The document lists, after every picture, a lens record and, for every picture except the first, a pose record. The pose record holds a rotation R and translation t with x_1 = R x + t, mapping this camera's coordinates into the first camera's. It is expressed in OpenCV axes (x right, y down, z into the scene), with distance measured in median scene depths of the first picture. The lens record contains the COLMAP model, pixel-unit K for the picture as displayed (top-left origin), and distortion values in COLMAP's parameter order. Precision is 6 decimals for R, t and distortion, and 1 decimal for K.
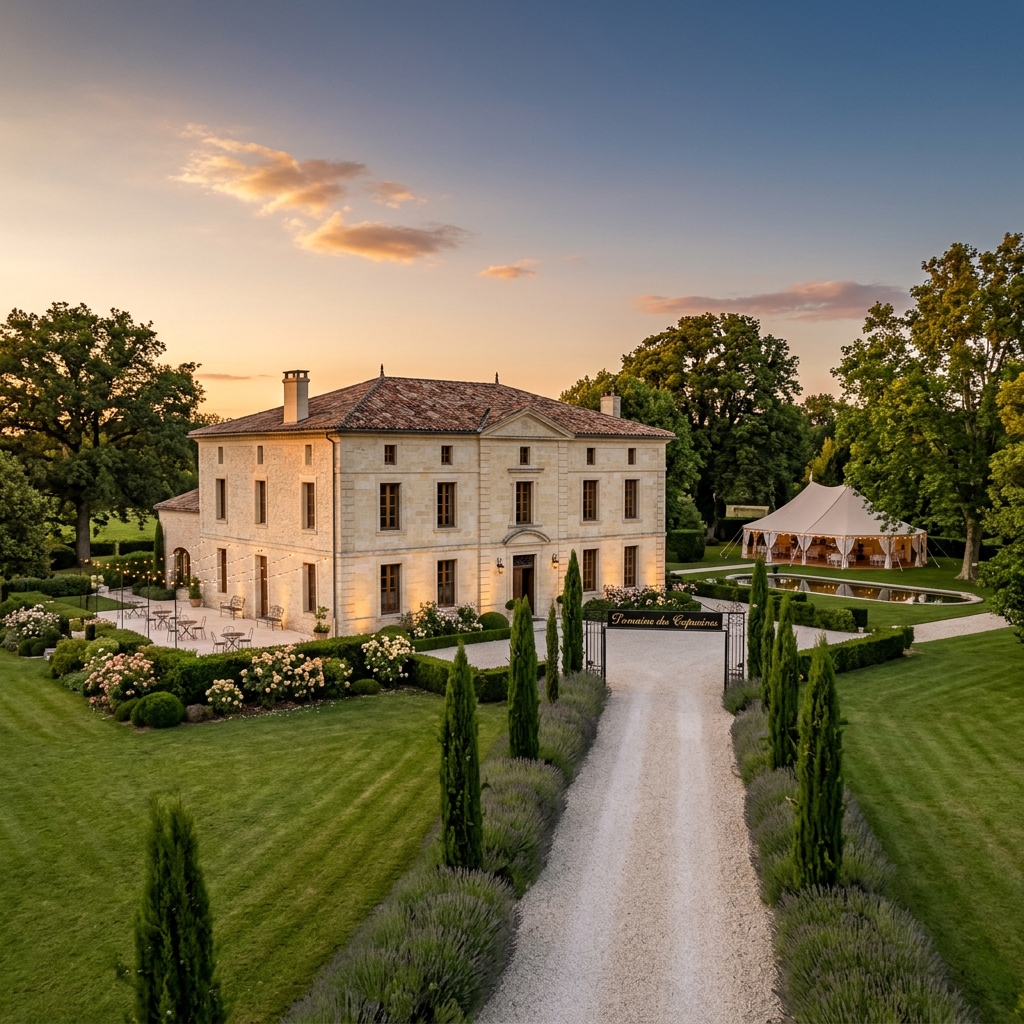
lens RADIAL K [[1007.3, 0, 512.0], [0, 1007.3, 512.0], [0, 0, 1]] dist [-0.084324, -0.004367]
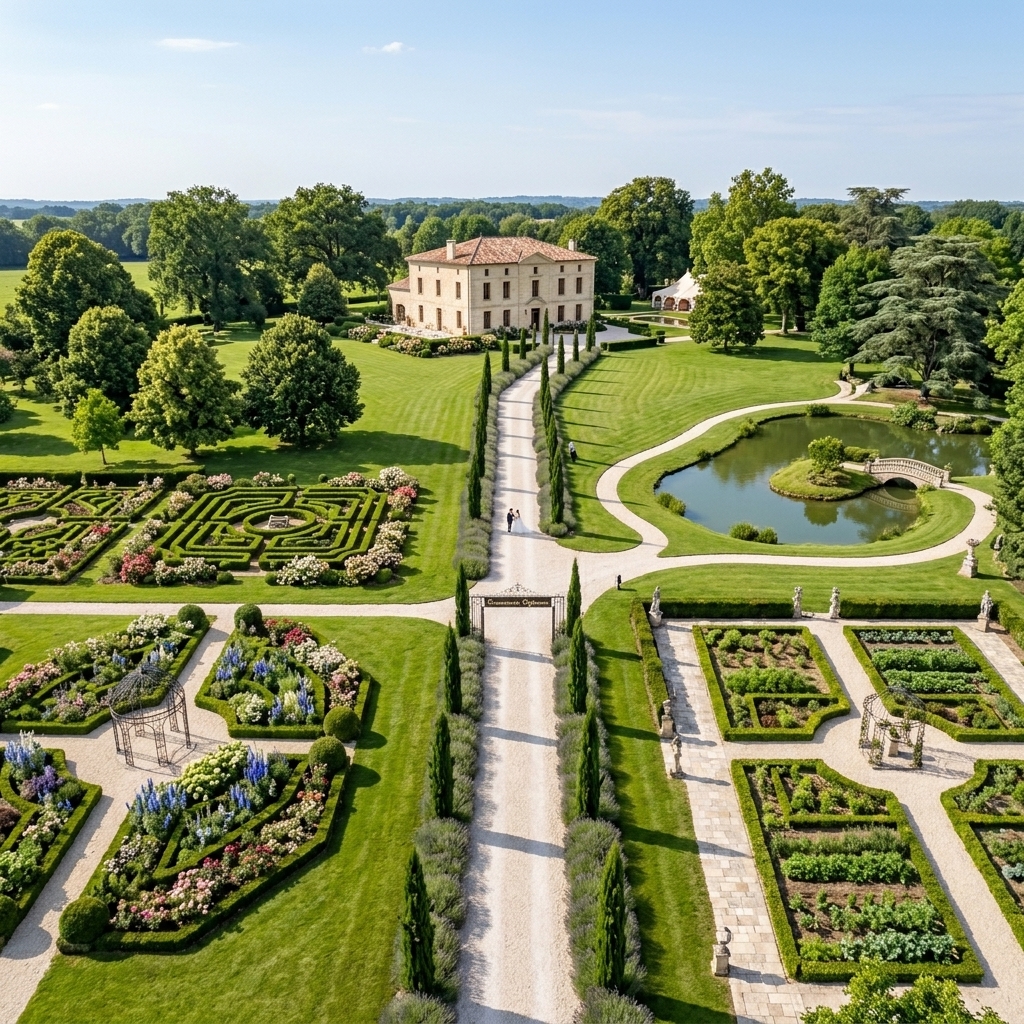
lens RADIAL K [[1007.3, 0, 512.0], [0, 1007.3, 512.0], [0, 0, 1]] dist [-0.084324, -0.004367]
pose [[0.998226, 0.016400, -0.057229, 0.098755], [-0.001455, 0.967737, 0.251957, -0.091894], [0.059514, -0.251427, 0.966045, -1.510951]]
